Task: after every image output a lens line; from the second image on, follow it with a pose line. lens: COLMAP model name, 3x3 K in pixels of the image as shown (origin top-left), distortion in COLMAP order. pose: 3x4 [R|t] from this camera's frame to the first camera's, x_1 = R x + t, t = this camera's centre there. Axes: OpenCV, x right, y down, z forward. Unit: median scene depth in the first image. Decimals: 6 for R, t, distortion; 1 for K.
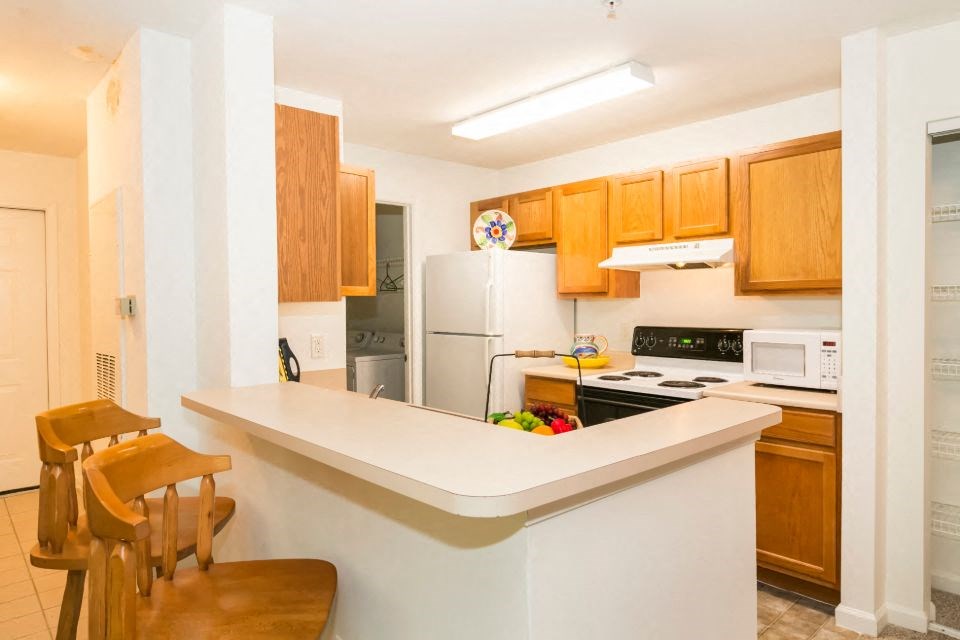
lens RADIAL K [[593.8, 0, 480.0], [0, 593.8, 320.0], [0, 0, 1]] dist [0.002886, 0.000243]
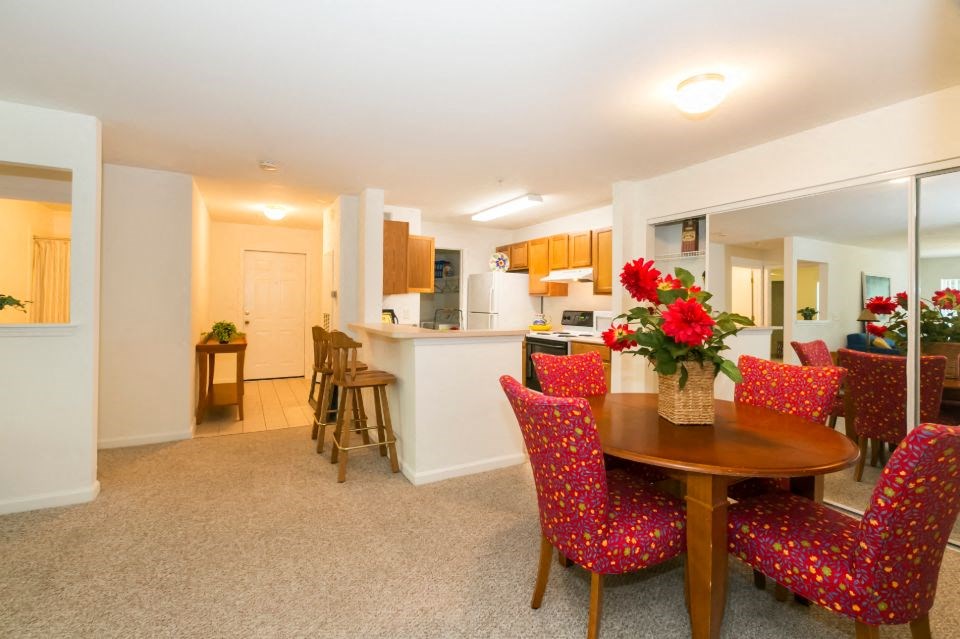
lens RADIAL K [[430.1, 0, 477.3], [0, 430.1, 309.3], [0, 0, 1]] dist [0.000338, 0.000169]
pose [[0.972635, 0.023889, -0.231107, 0.361063], [-0.028136, 0.999490, -0.015096, 0.041711], [0.230628, 0.021185, 0.972811, -0.549588]]
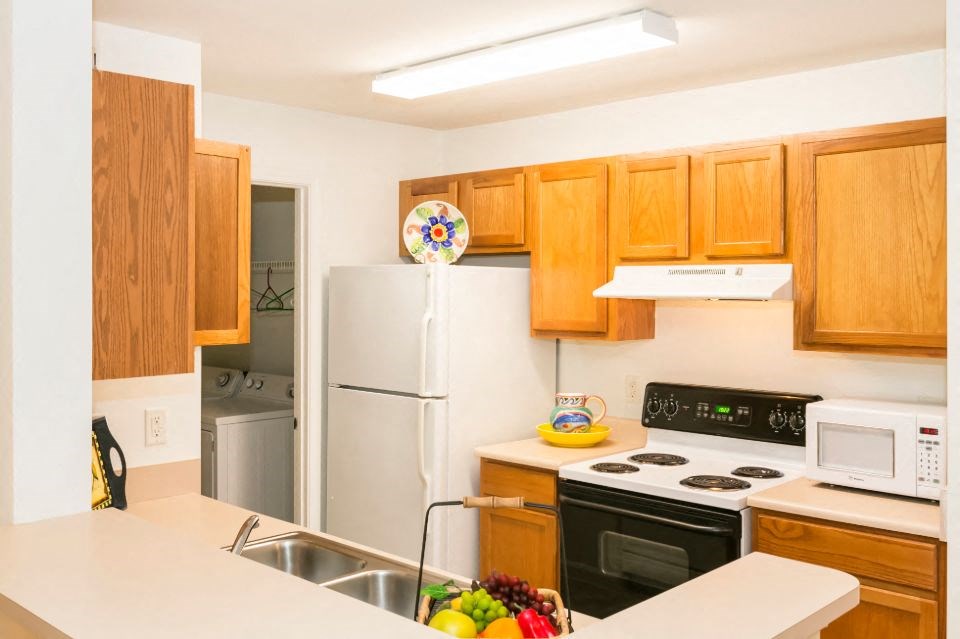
lens RADIAL K [[913.7, 0, 477.6], [0, 913.7, 300.4], [0, 0, 1]] dist [-0.006434, 0.012622]
pose [[0.997490, 0.011113, 0.069933, 0.000987], [-0.009887, 0.999792, -0.017854, -0.070335], [-0.070117, 0.017117, 0.997392, -0.001740]]
